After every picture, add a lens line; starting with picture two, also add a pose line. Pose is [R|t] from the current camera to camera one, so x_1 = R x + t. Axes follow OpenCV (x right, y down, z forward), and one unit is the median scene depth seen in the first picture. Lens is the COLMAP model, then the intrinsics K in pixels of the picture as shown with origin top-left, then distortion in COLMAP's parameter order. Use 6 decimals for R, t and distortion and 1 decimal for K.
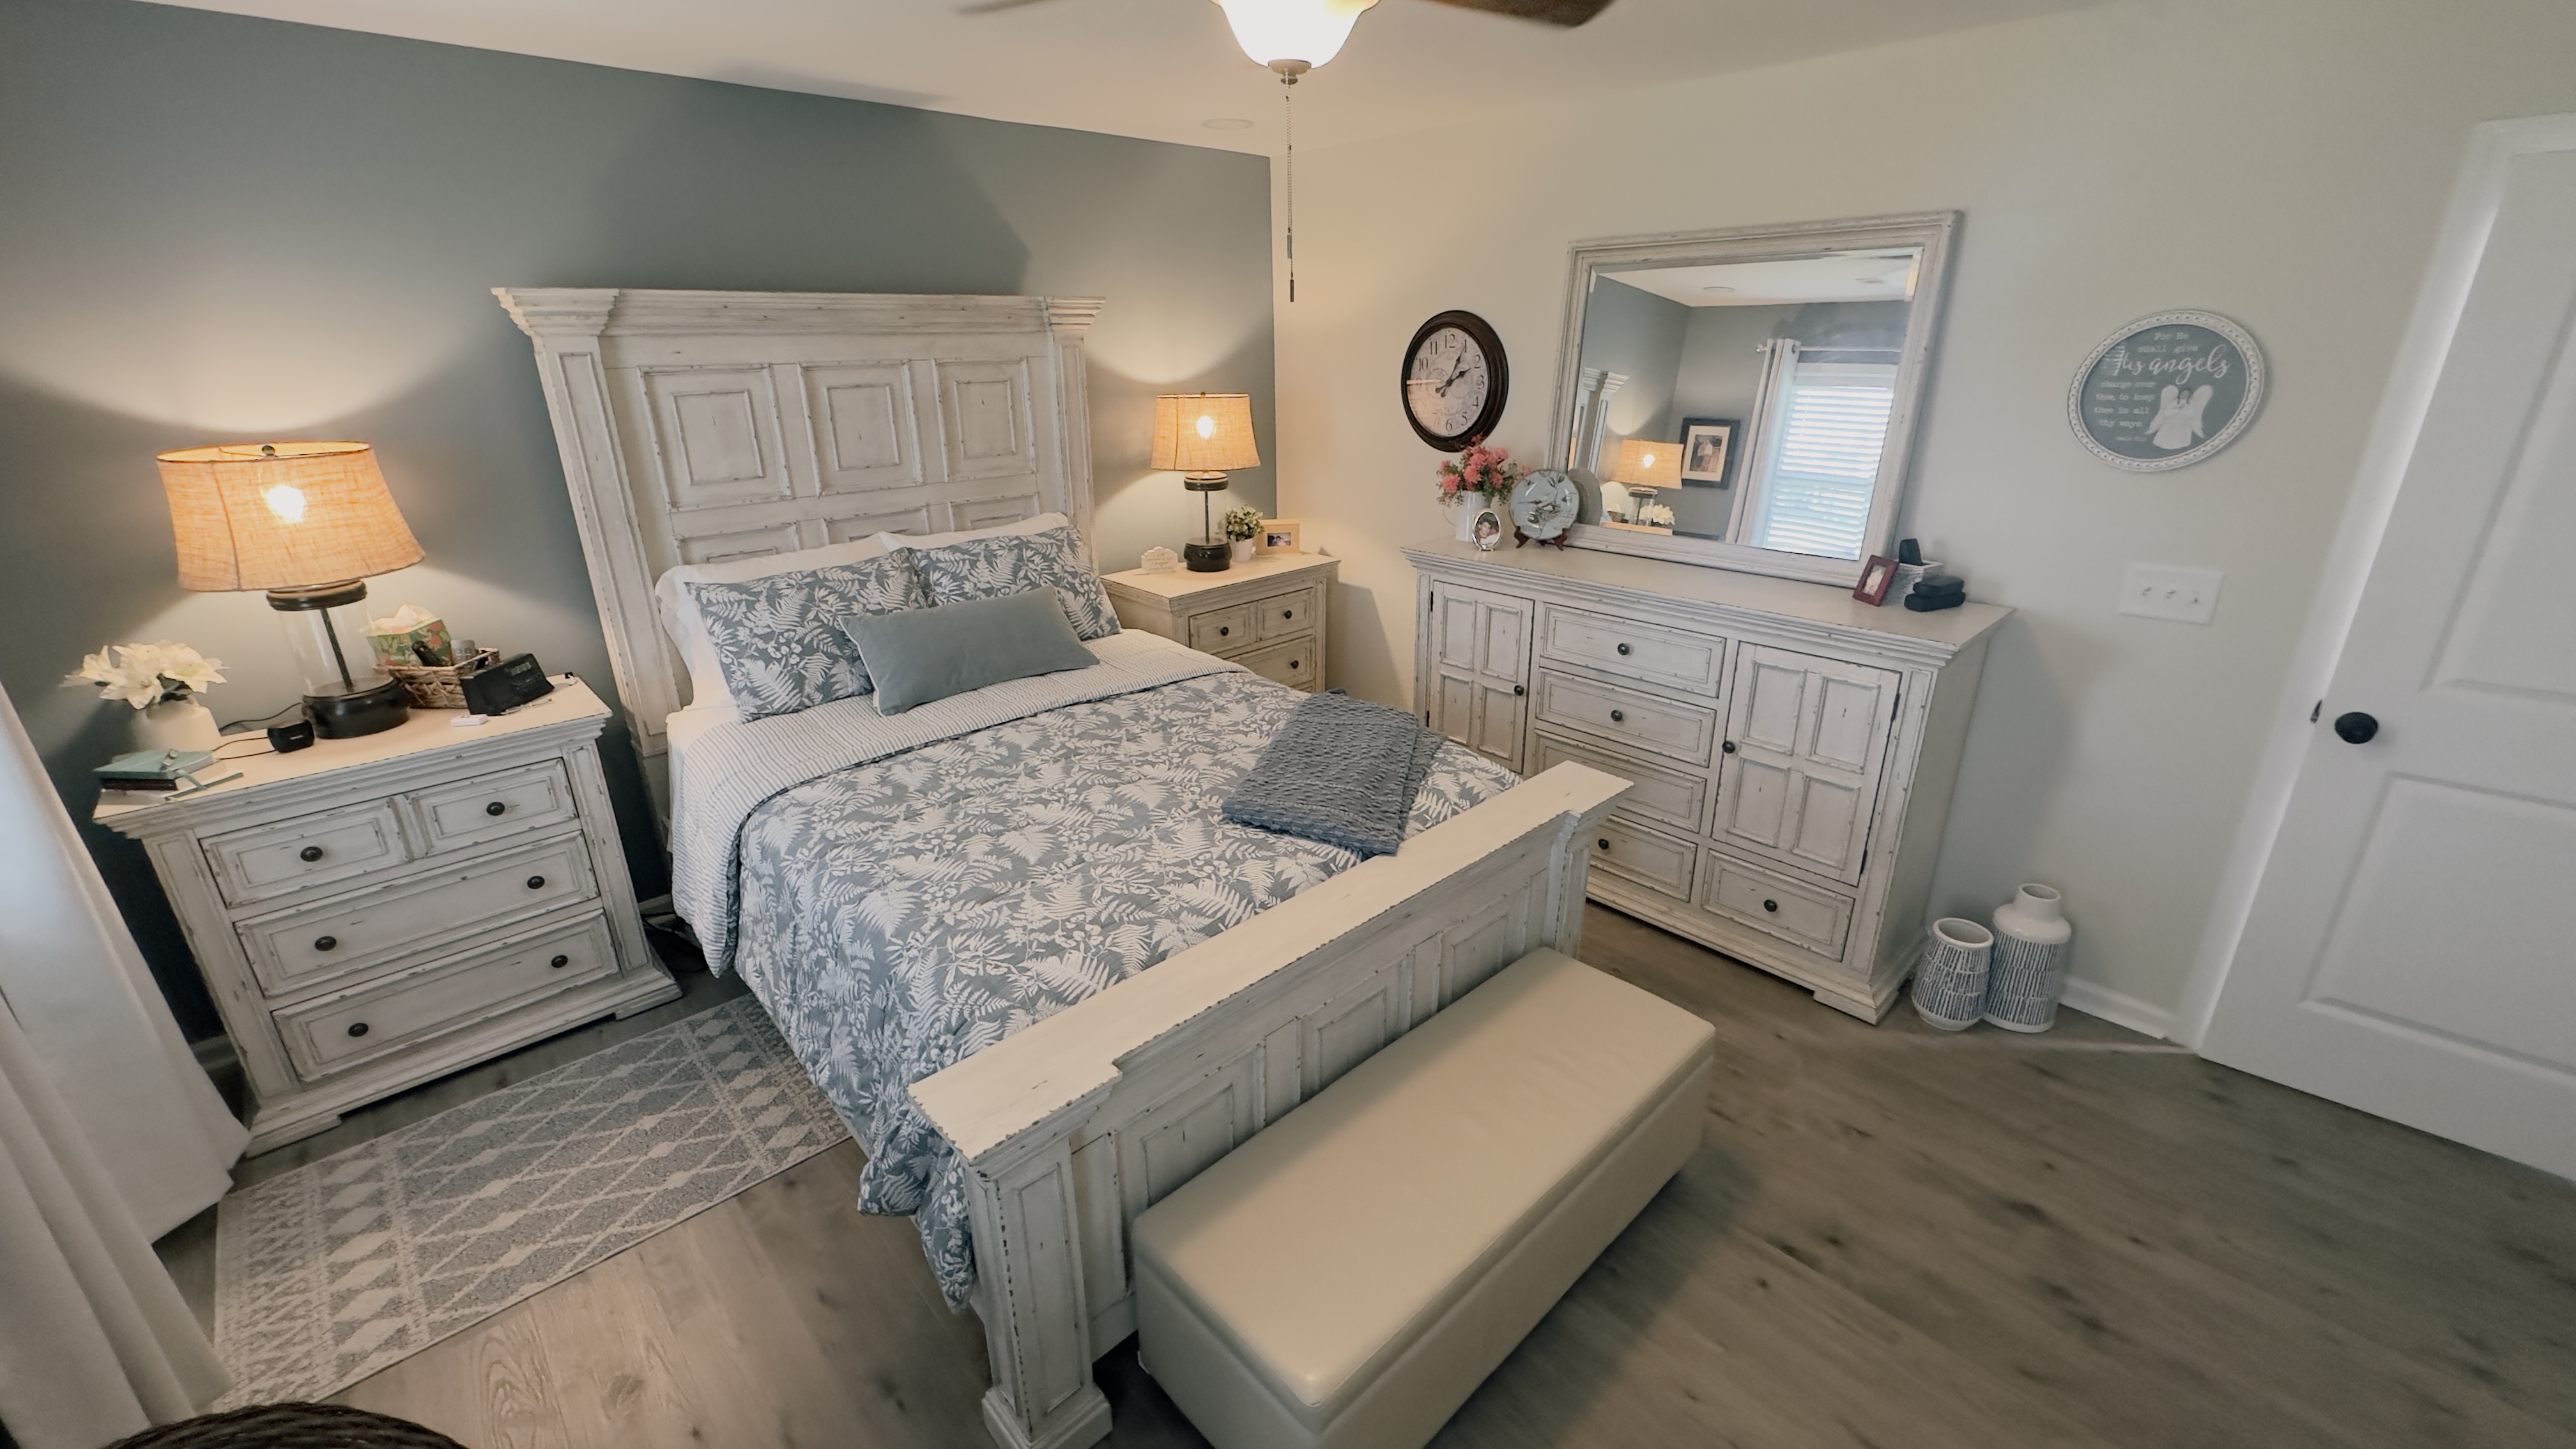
lens RADIAL K [[1030.7, 0, 1284.6], [0, 1030.7, 725.4], [0, 0, 1]] dist [-0.003090, 0.000568]
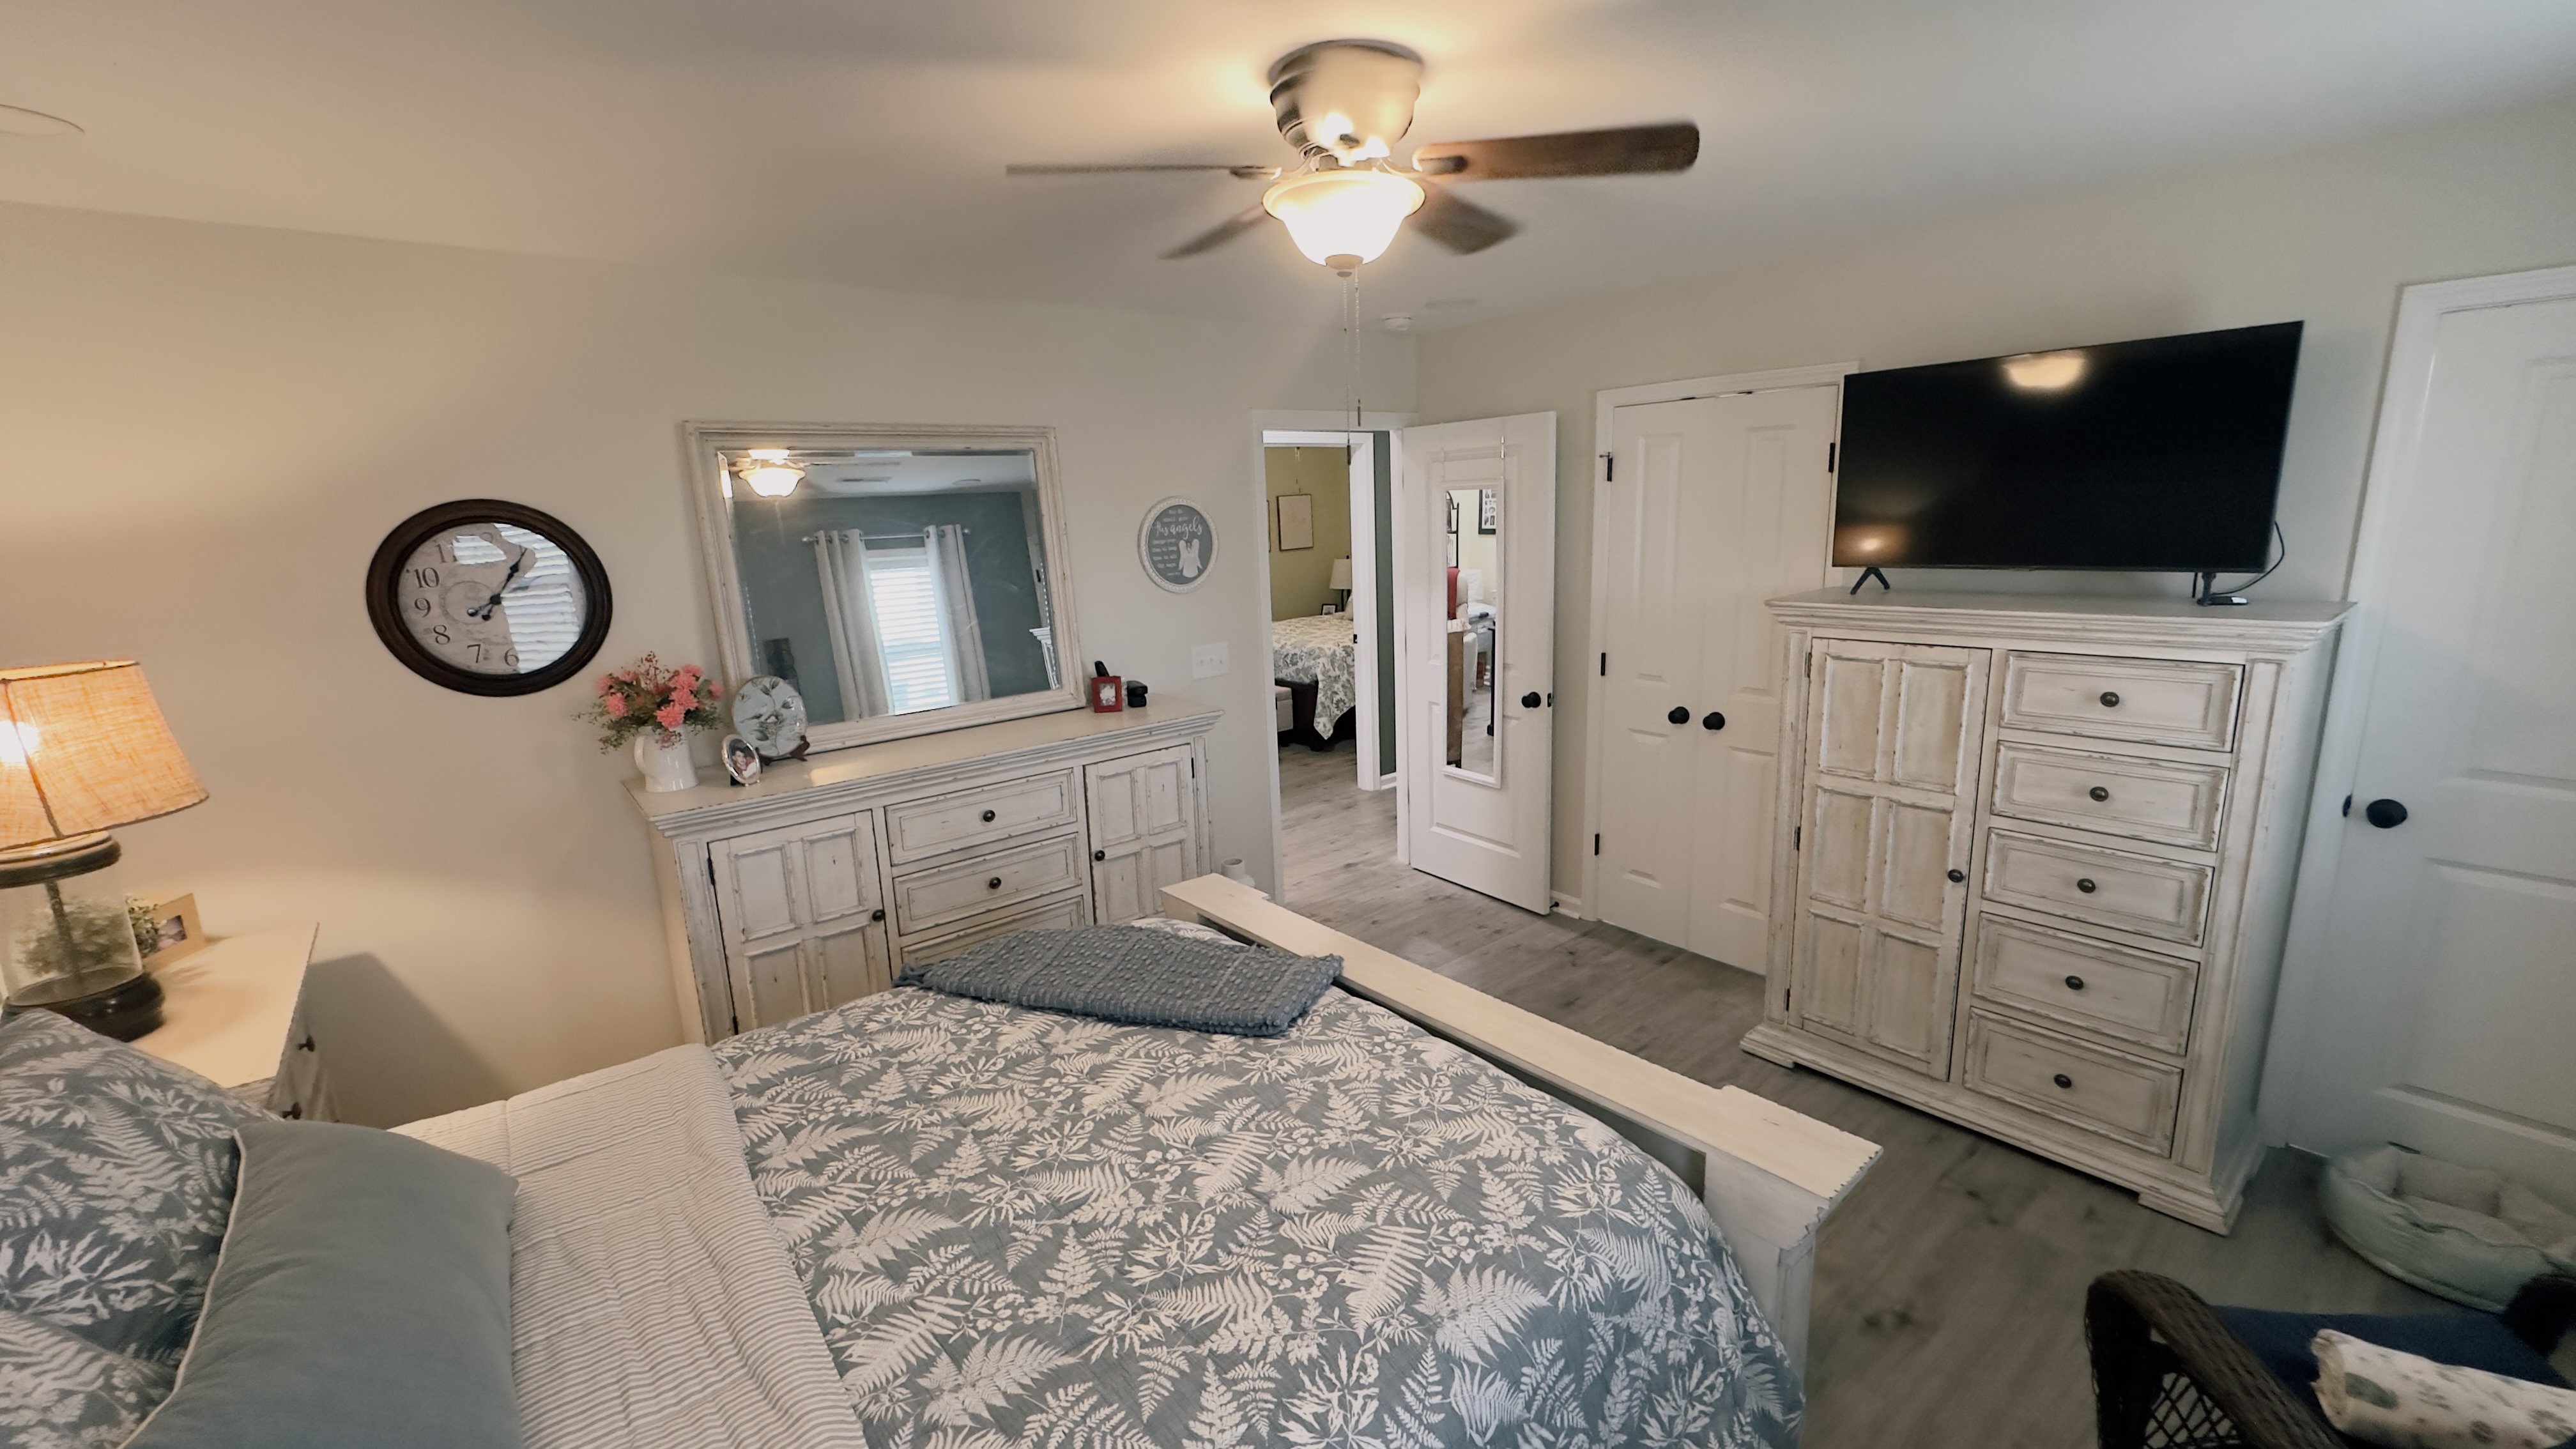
lens RADIAL K [[1030.7, 0, 1284.6], [0, 1030.7, 725.4], [0, 0, 1]] dist [-0.003090, 0.000568]
pose [[0.067821, -0.200255, 0.977394, -0.633685], [0.388735, 0.907532, 0.158967, -0.208041], [-0.918850, 0.369166, 0.139396, 0.583101]]
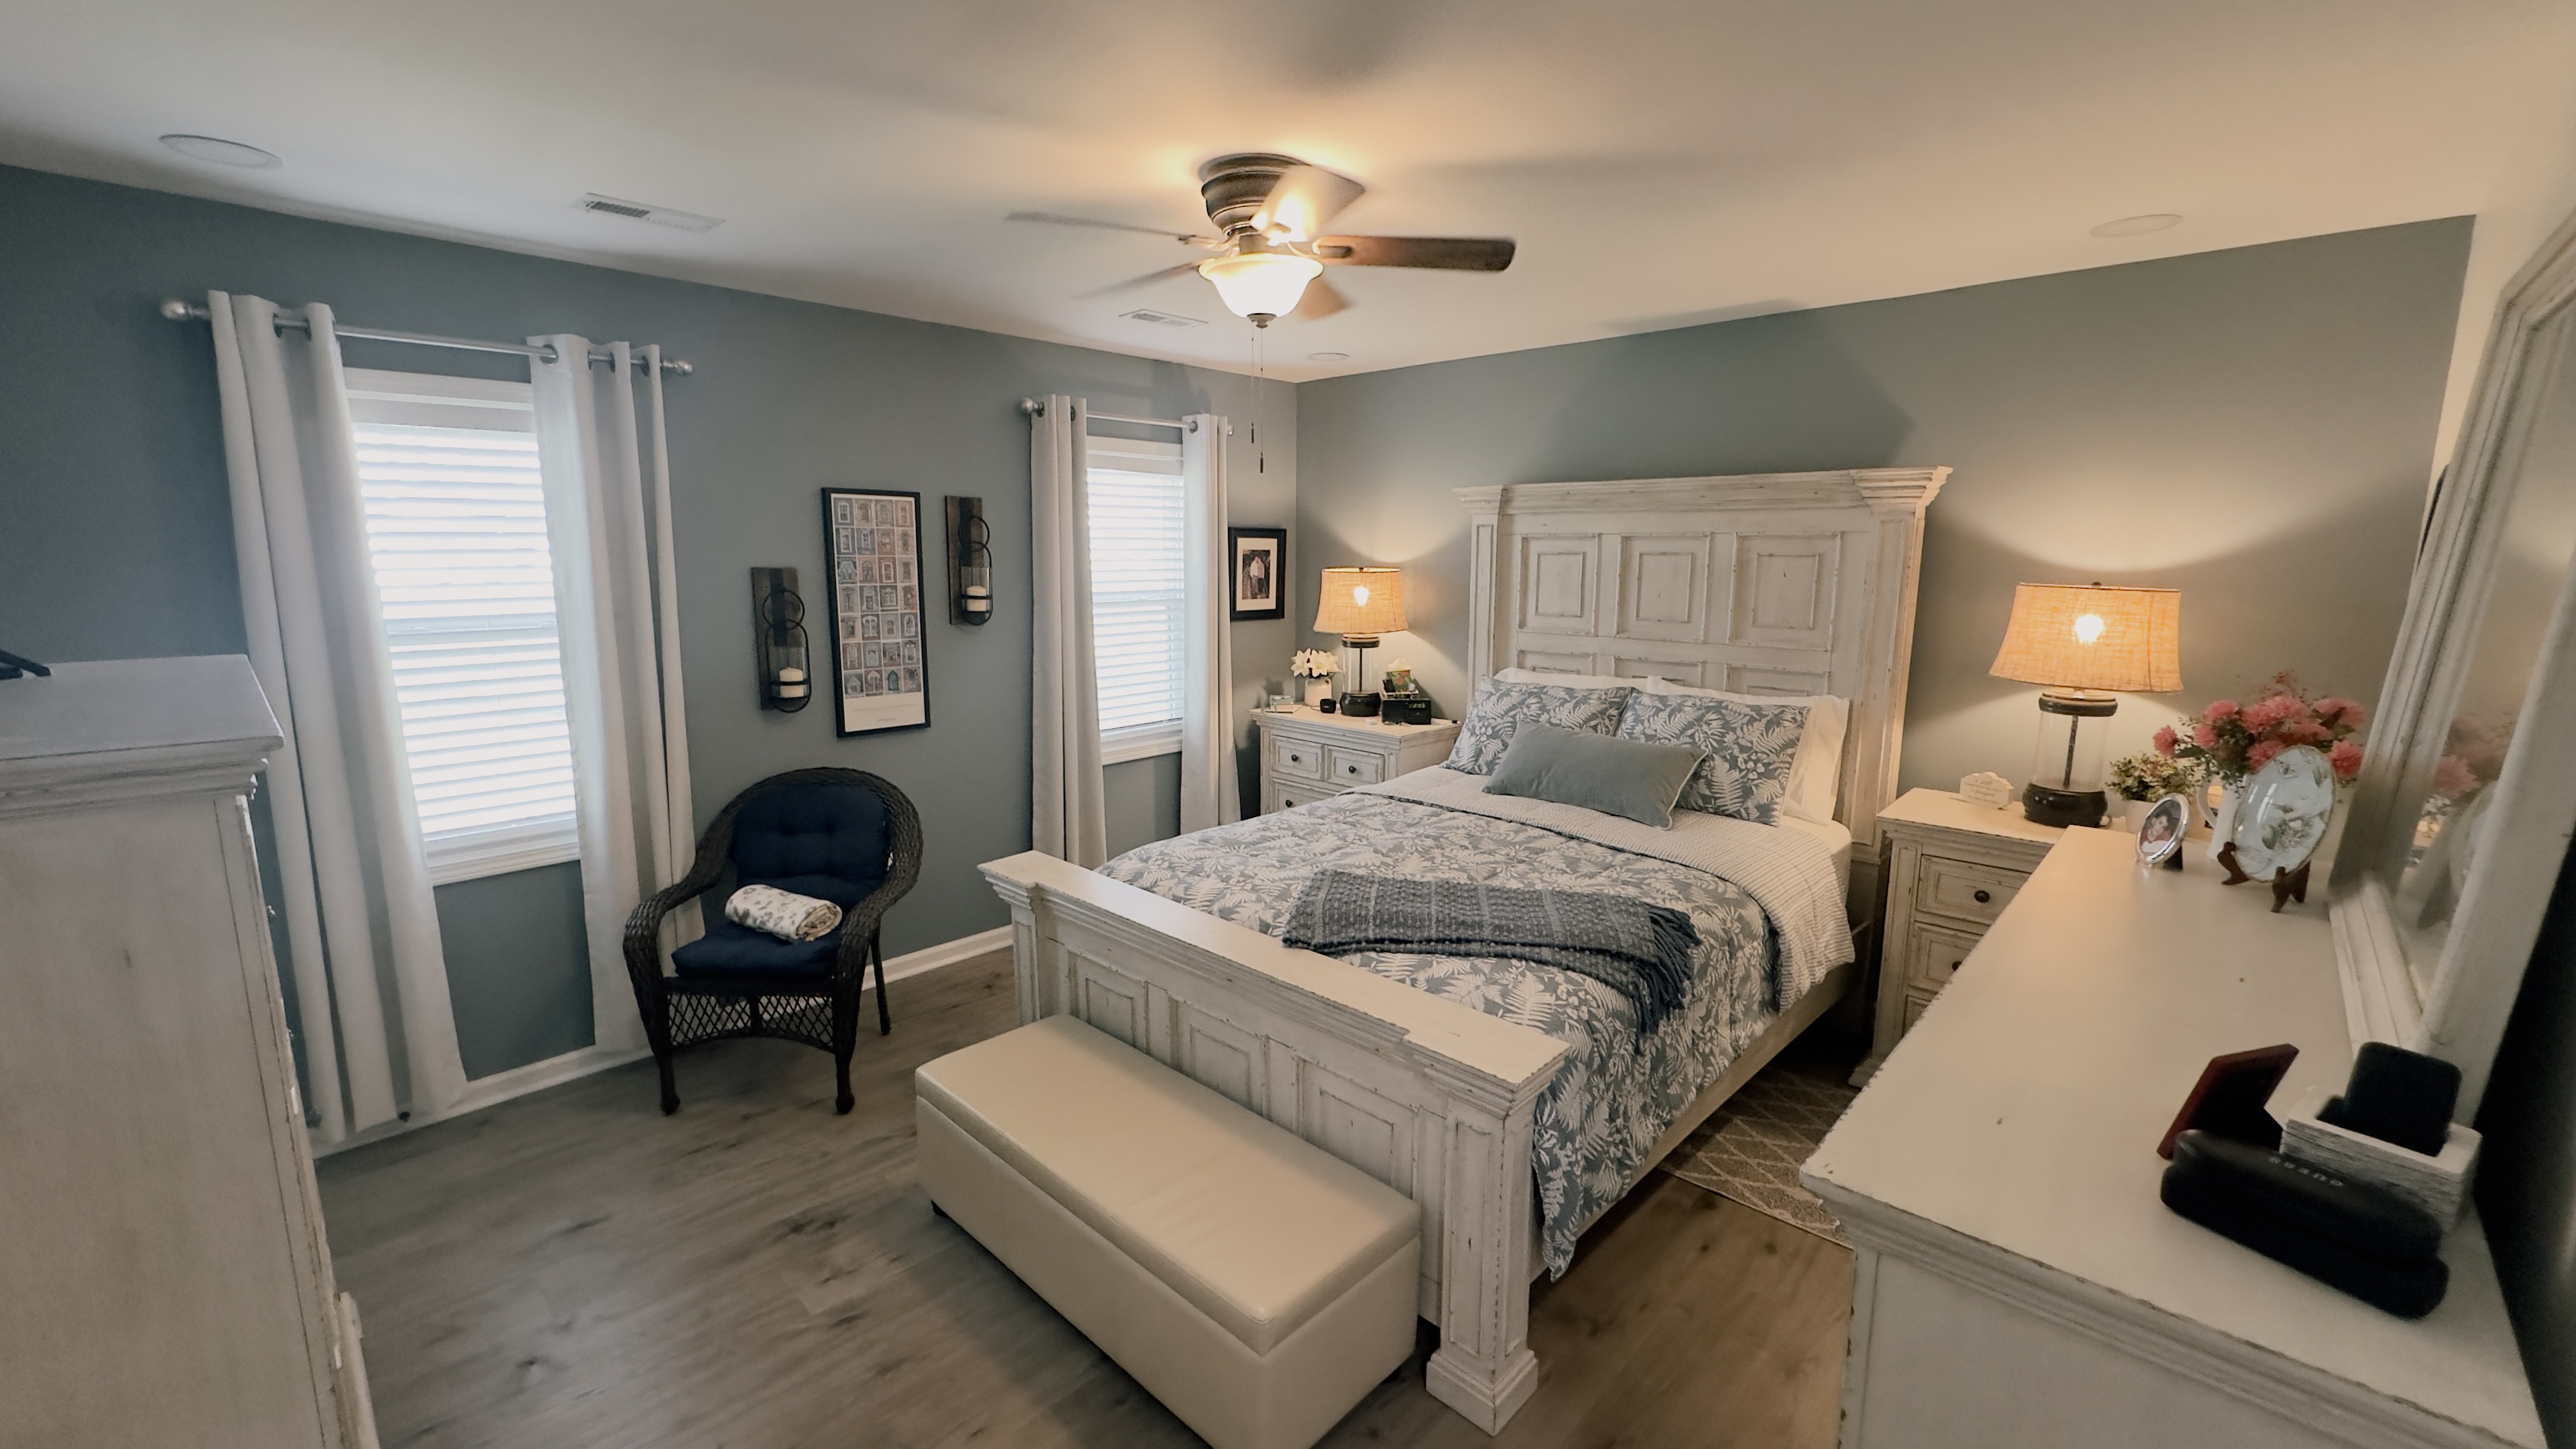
lens RADIAL K [[1030.7, 0, 1284.6], [0, 1030.7, 725.4], [0, 0, 1]] dist [-0.003090, 0.000568]
pose [[0.050971, 0.180264, -0.982297, 0.816346], [-0.358795, 0.921214, 0.150437, -0.182712], [0.932024, 0.344775, 0.111633, 0.571821]]
